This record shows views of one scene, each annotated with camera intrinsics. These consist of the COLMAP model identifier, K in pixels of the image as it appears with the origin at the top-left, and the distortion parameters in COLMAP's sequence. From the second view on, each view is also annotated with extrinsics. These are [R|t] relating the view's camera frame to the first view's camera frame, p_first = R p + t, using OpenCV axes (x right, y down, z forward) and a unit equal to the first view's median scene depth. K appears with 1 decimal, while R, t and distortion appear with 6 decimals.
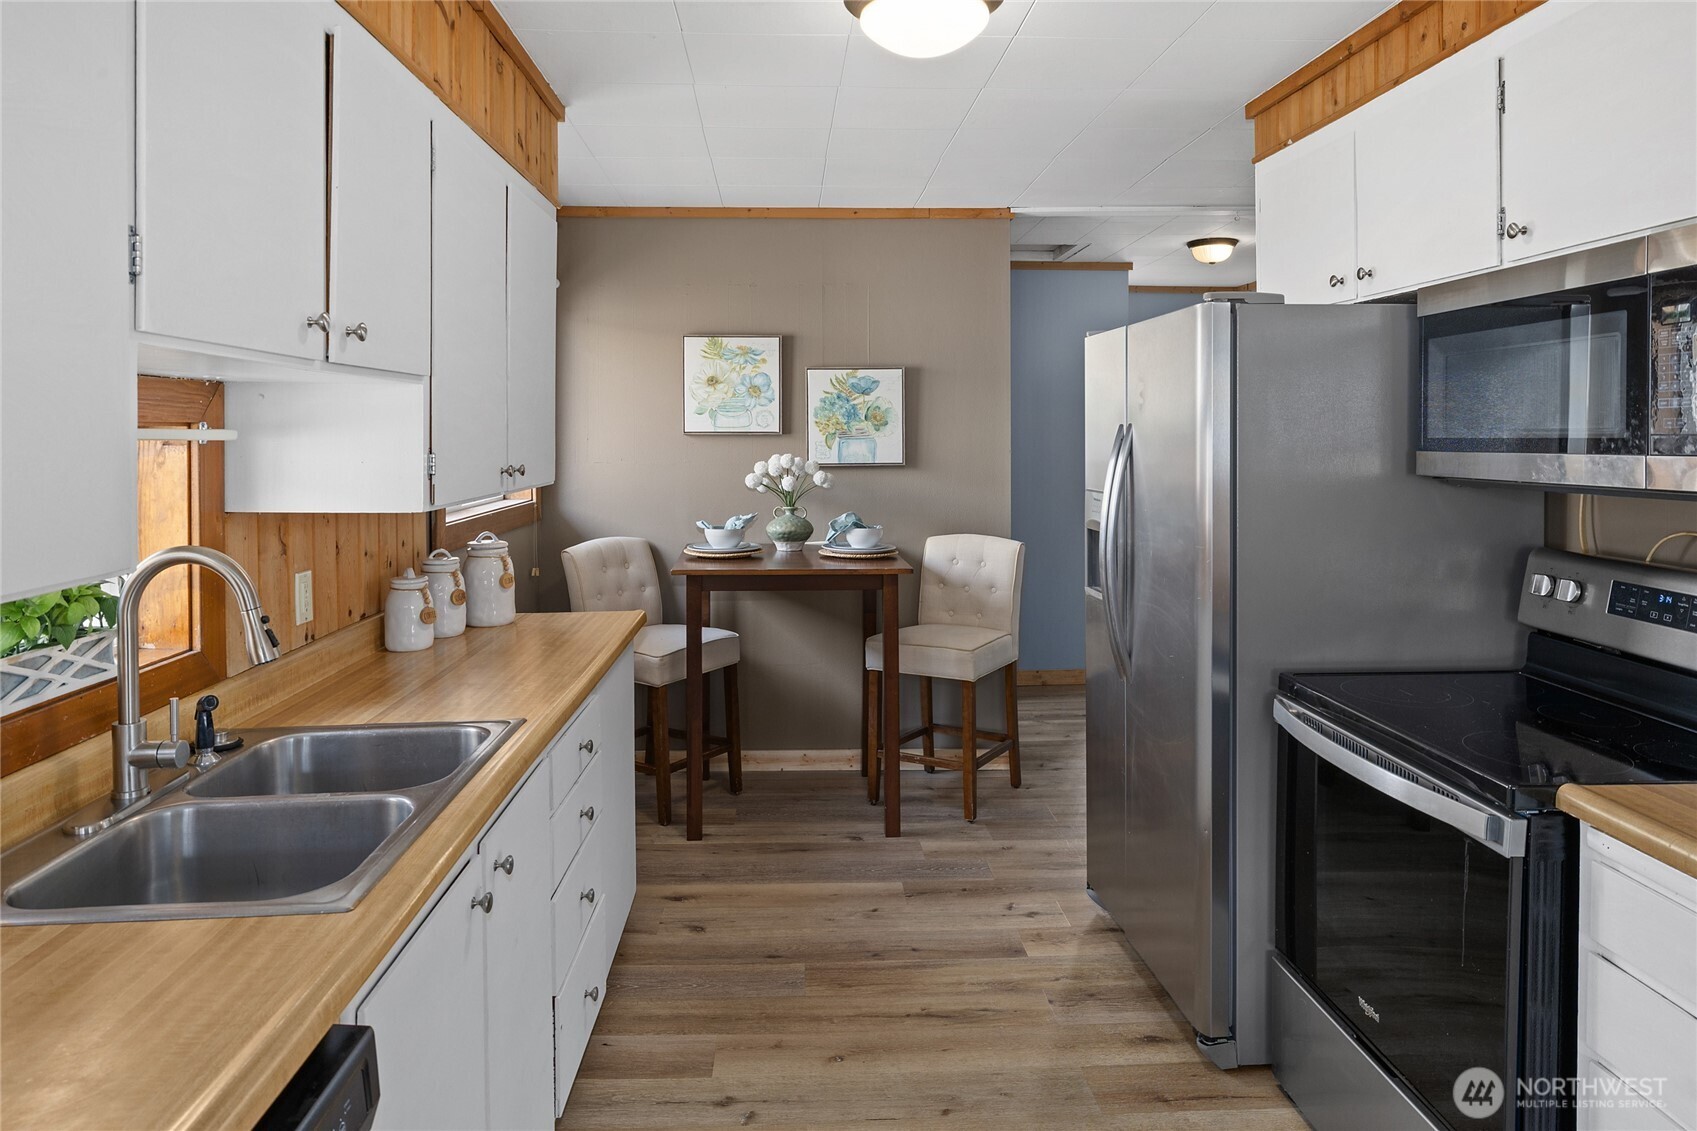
lens RADIAL K [[1112.0, 0, 839.5], [0, 1112.0, 453.2], [0, 0, 1]] dist [-0.001112, 0.004717]
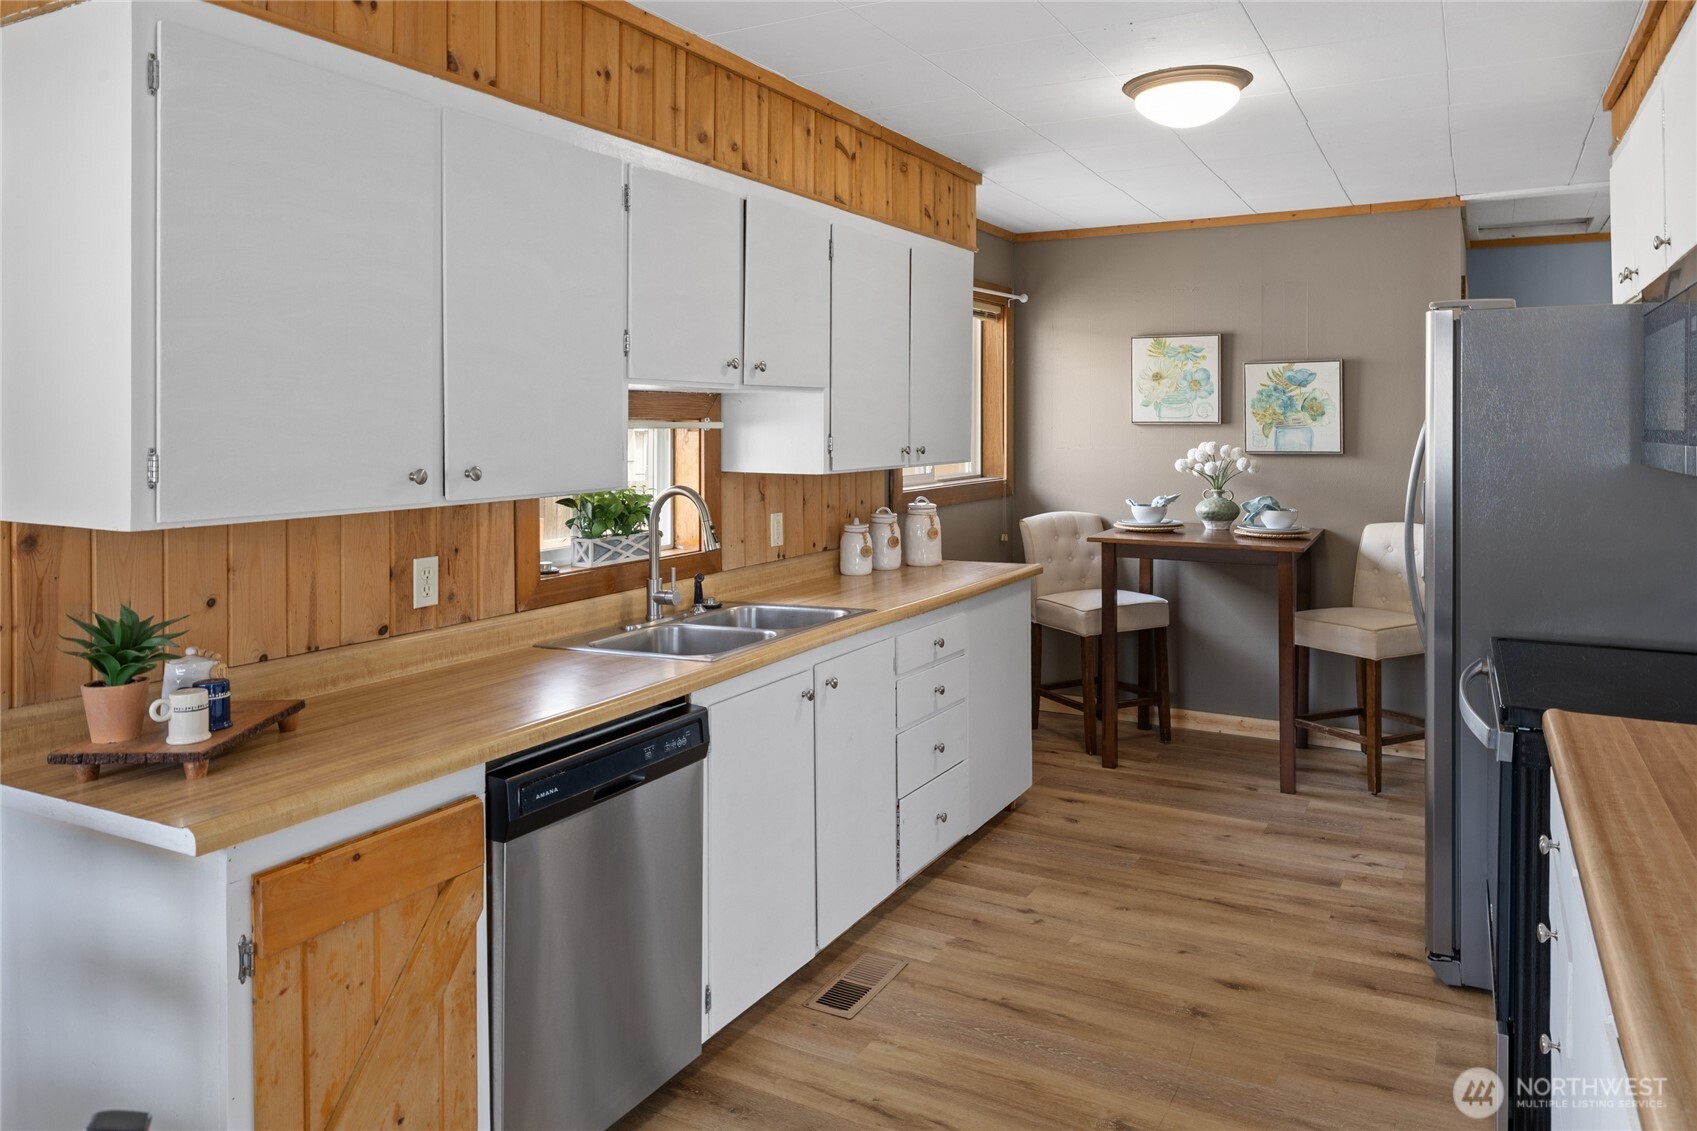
lens RADIAL K [[1180.2, 0, 841.2], [0, 1180.2, 437.9], [0, 0, 1]] dist [0.005744, -0.001369]
pose [[0.857150, 0.007315, -0.515016, 0.346848], [-0.009169, 0.999957, -0.001059, 0.001945], [0.514986, 0.005630, 0.857180, -0.287643]]
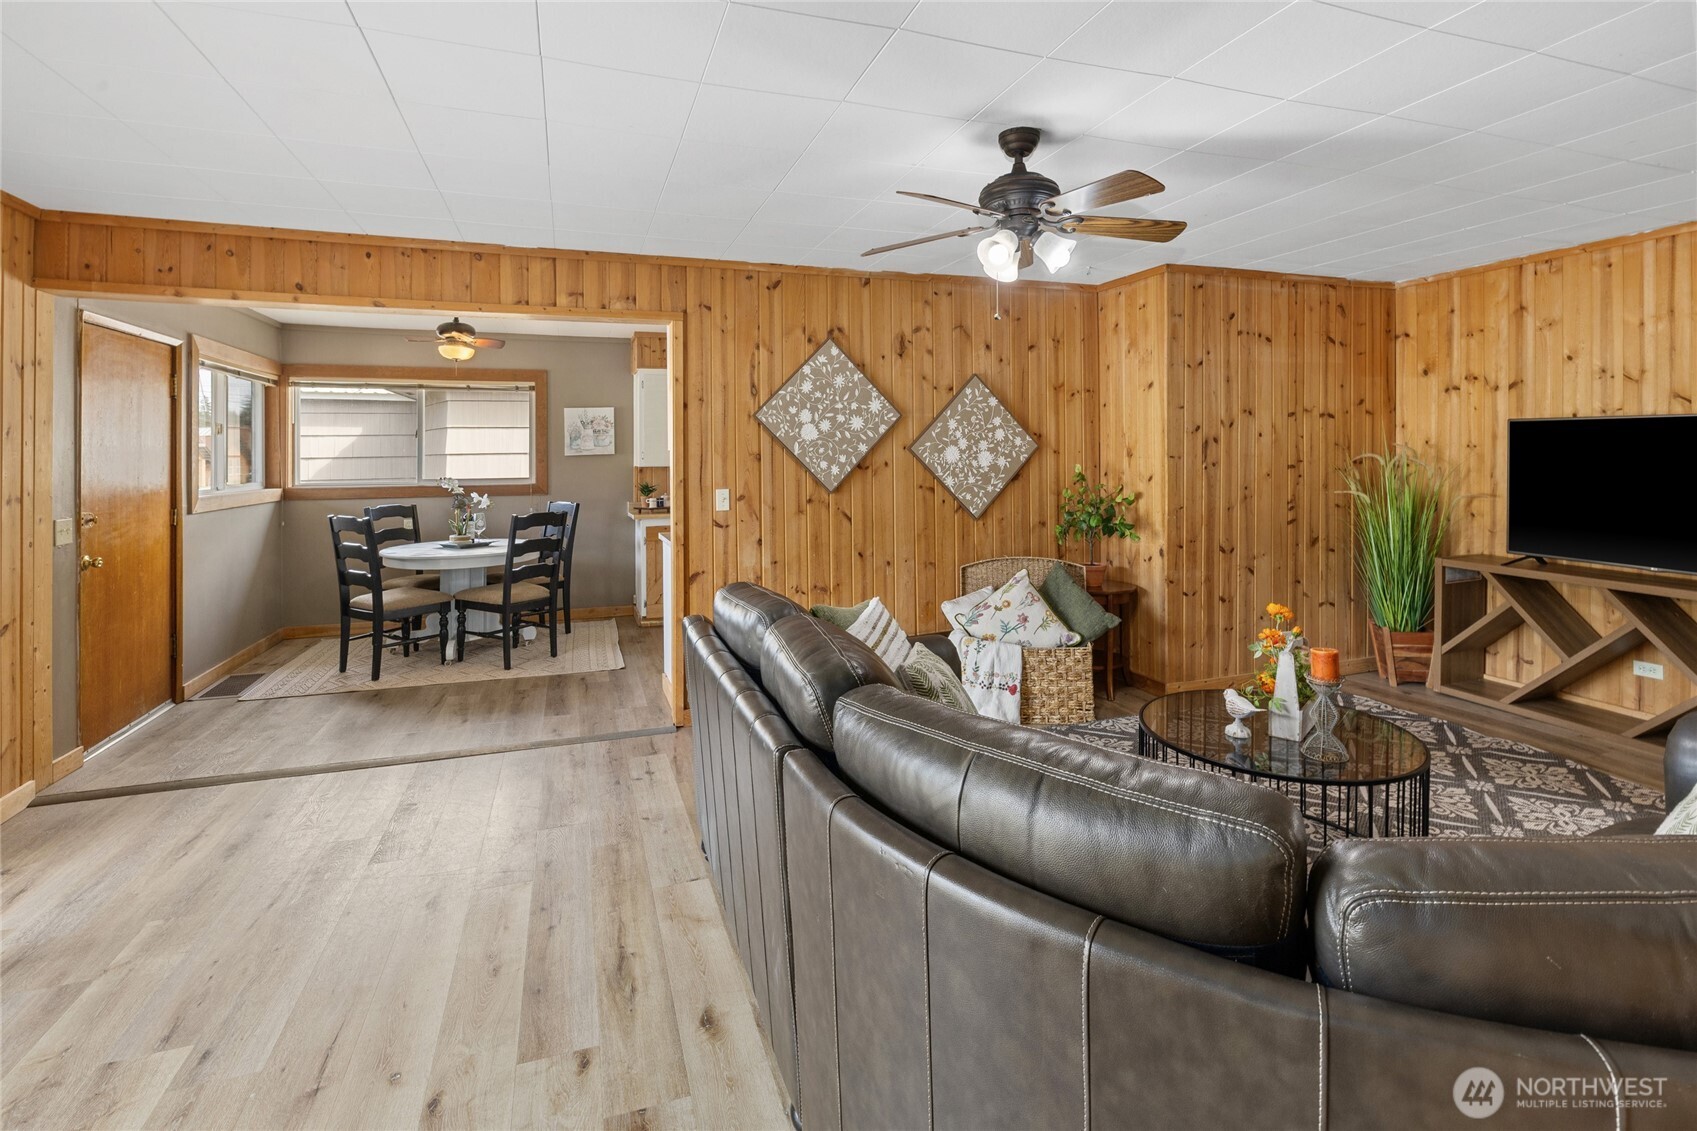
lens RADIAL K [[814.8, 0, 875.2], [0, 814.8, 441.5], [0, 0, 1]] dist [-0.012327, 0.006387]
pose [[0.295433, -0.014297, -0.955257, 2.042483], [-0.003337, 0.999866, -0.015997, 0.013769], [0.955358, 0.007914, 0.295346, -0.015935]]
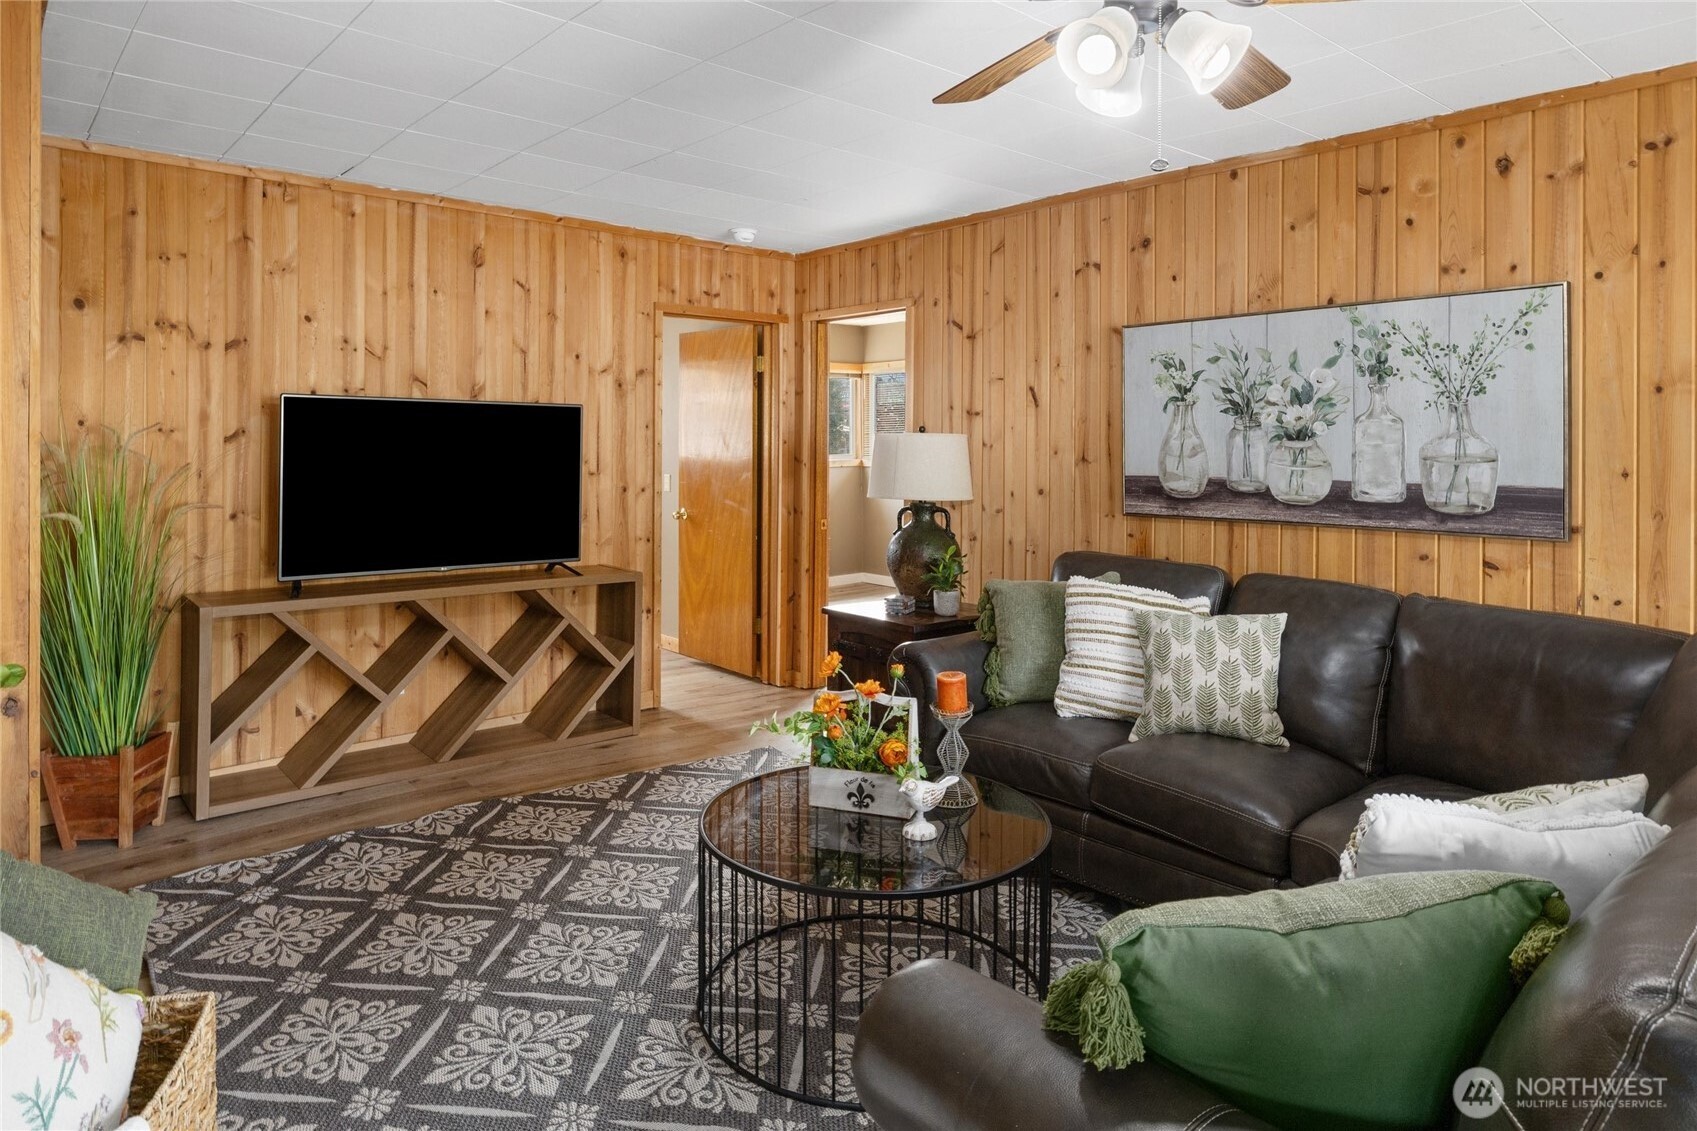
lens RADIAL K [[965.2, 0, 848.3], [0, 965.2, 459.5], [0, 0, 1]] dist [-0.010544, 0.002312]
pose [[0.766746, -0.015930, 0.641752, 0.792534], [0.006599, 0.999835, 0.016935, 0.015442], [-0.641916, -0.008750, 0.766725, 0.078598]]
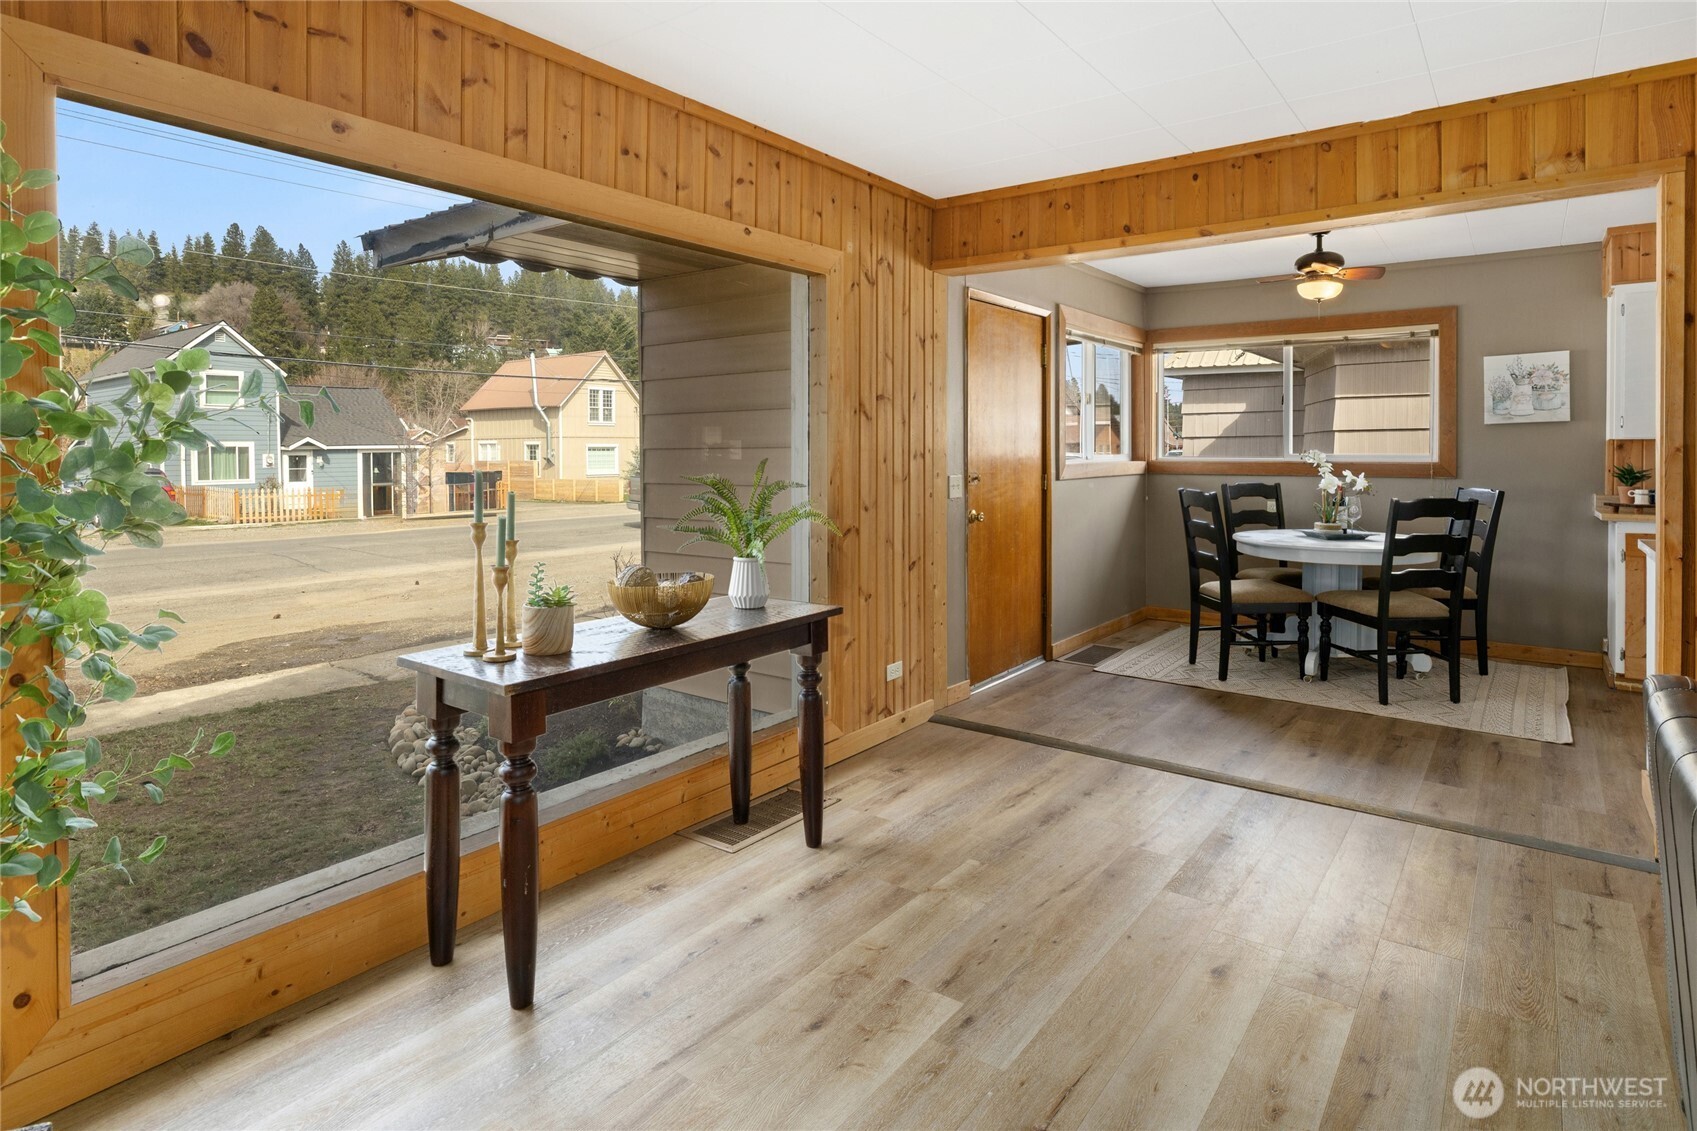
lens RADIAL K [[942.0, 0, 825.2], [0, 942.0, 457.1], [0, 0, 1]] dist [0.000240, -0.001144]
pose [[-0.647833, 0.012453, -0.761681, 1.872668], [-0.004701, 0.999782, 0.020344, 0.052596], [0.761768, 0.016760, -0.647633, 0.039829]]
